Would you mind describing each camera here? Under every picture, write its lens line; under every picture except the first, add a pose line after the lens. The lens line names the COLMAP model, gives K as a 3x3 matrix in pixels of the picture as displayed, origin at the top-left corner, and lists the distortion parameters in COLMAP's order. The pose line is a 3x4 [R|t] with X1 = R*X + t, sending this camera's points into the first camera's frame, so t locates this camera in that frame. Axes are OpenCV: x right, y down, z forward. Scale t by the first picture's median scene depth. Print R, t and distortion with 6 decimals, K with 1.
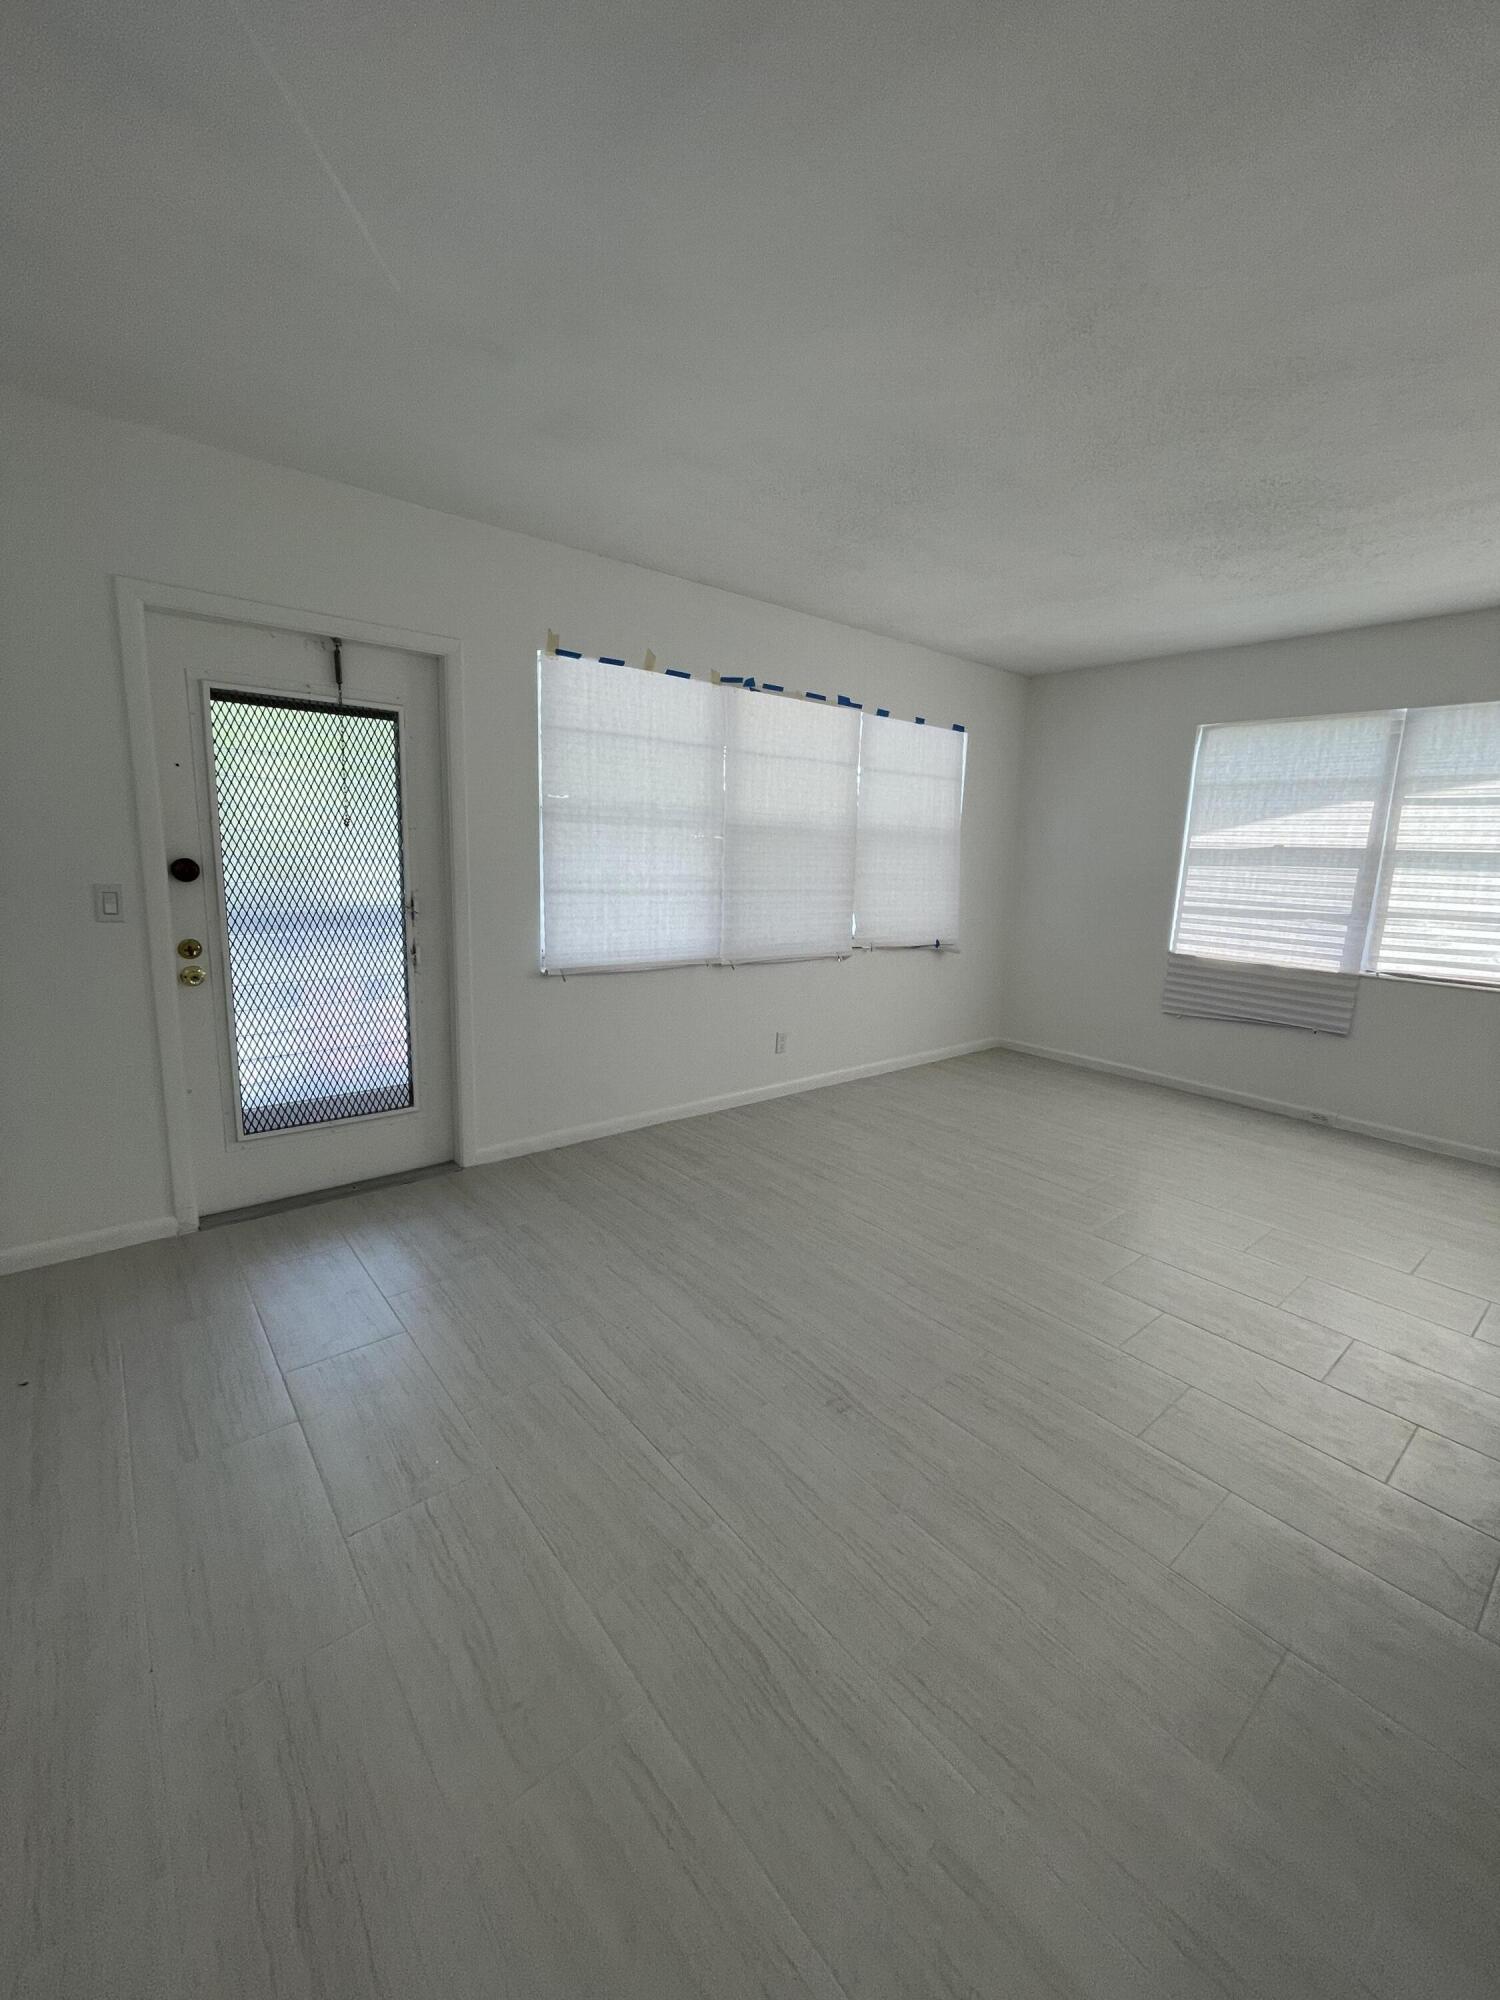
lens RADIAL K [[813.7, 0, 751.2], [0, 813.7, 983.3], [0, 0, 1]] dist [-0.000375, 0.000515]
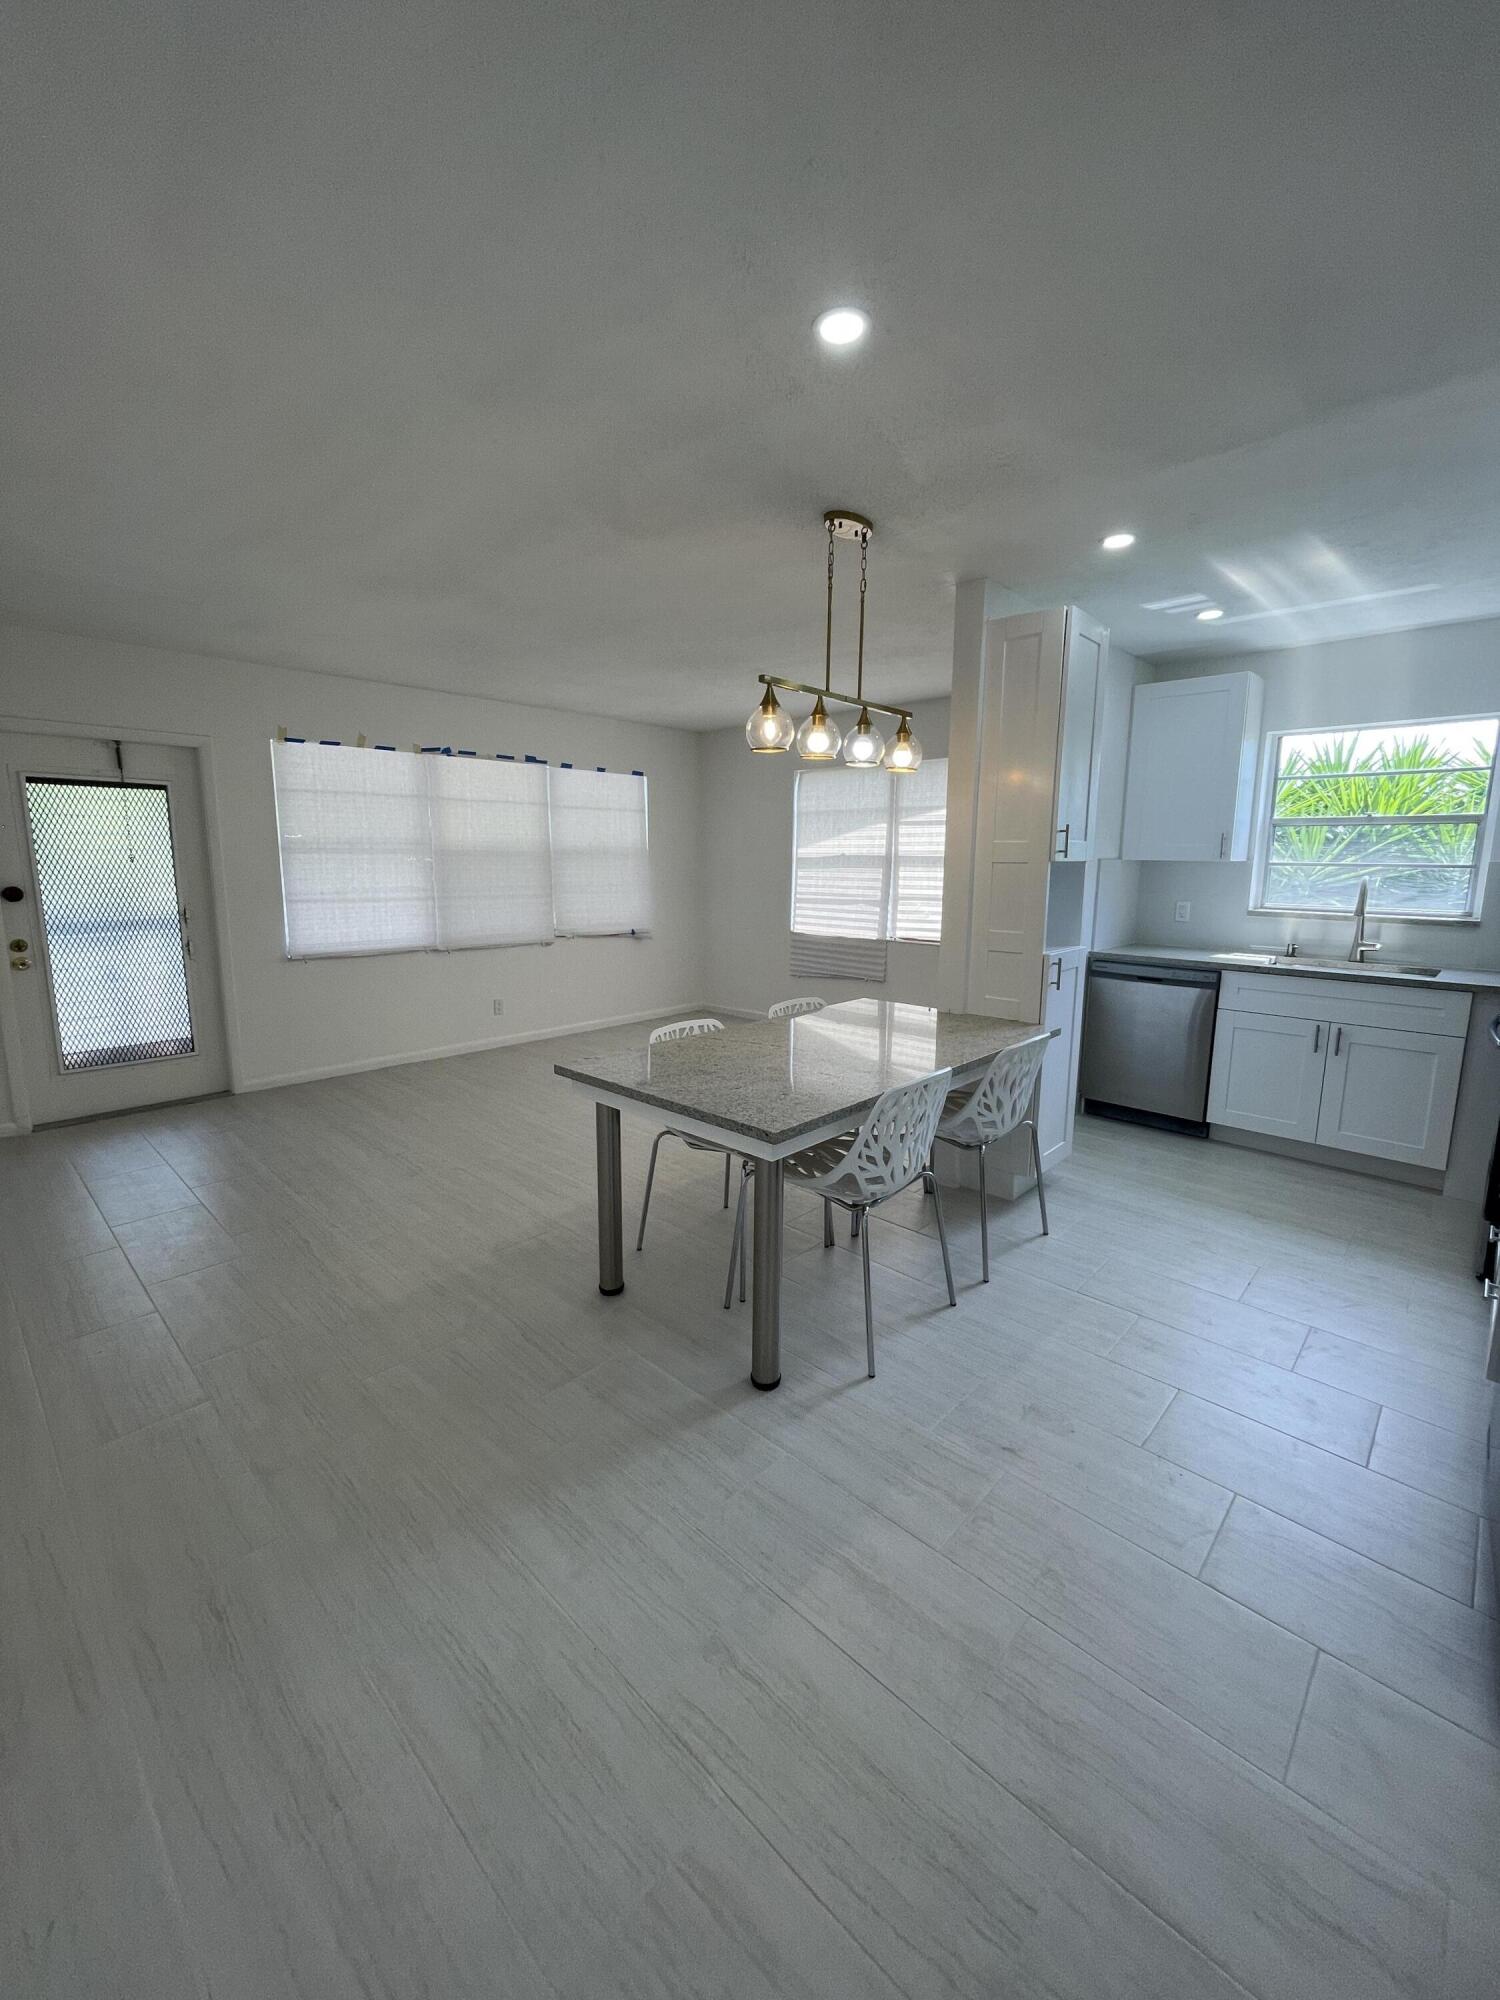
lens RADIAL K [[806.1, 0, 746.9], [0, 806.1, 984.2], [0, 0, 1]] dist [-0.001272, 0.000071]
pose [[0.992751, -0.045118, 0.111398, 0.333441], [0.046148, 0.998912, -0.006684, 0.069521], [-0.110976, 0.011776, 0.993753, -0.439087]]
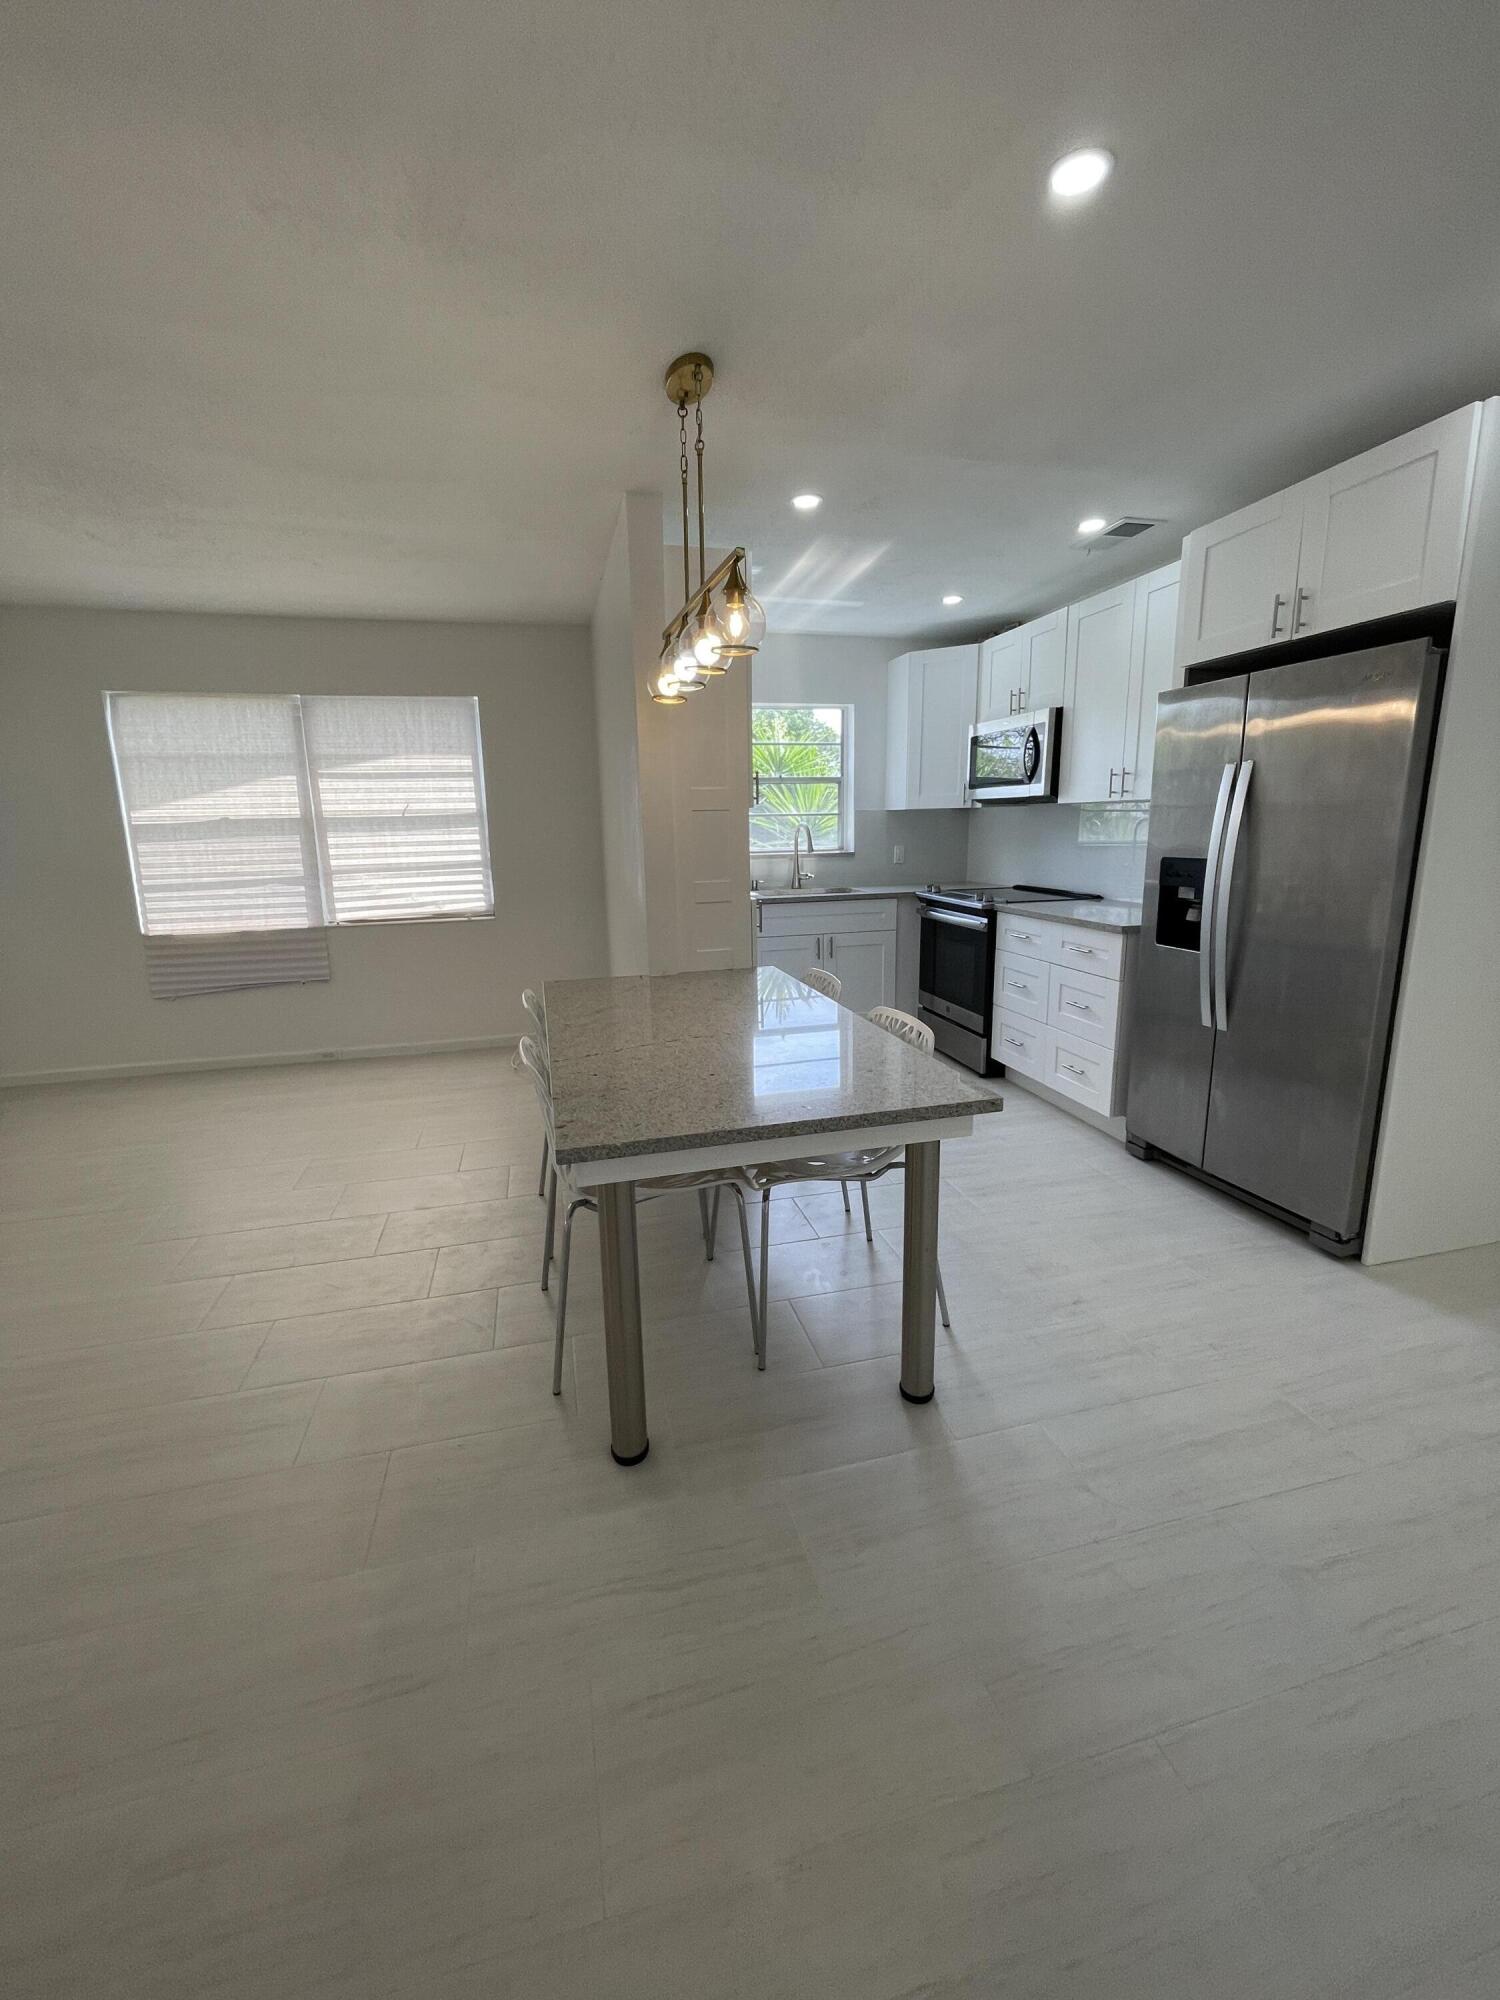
lens RADIAL K [[806.1, 0, 746.9], [0, 806.1, 984.2], [0, 0, 1]] dist [-0.001272, 0.000071]
pose [[0.432596, -0.220285, 0.874263, -0.013371], [0.188371, 0.970374, 0.151294, 0.008989], [-0.881690, 0.099236, 0.461276, -0.050639]]
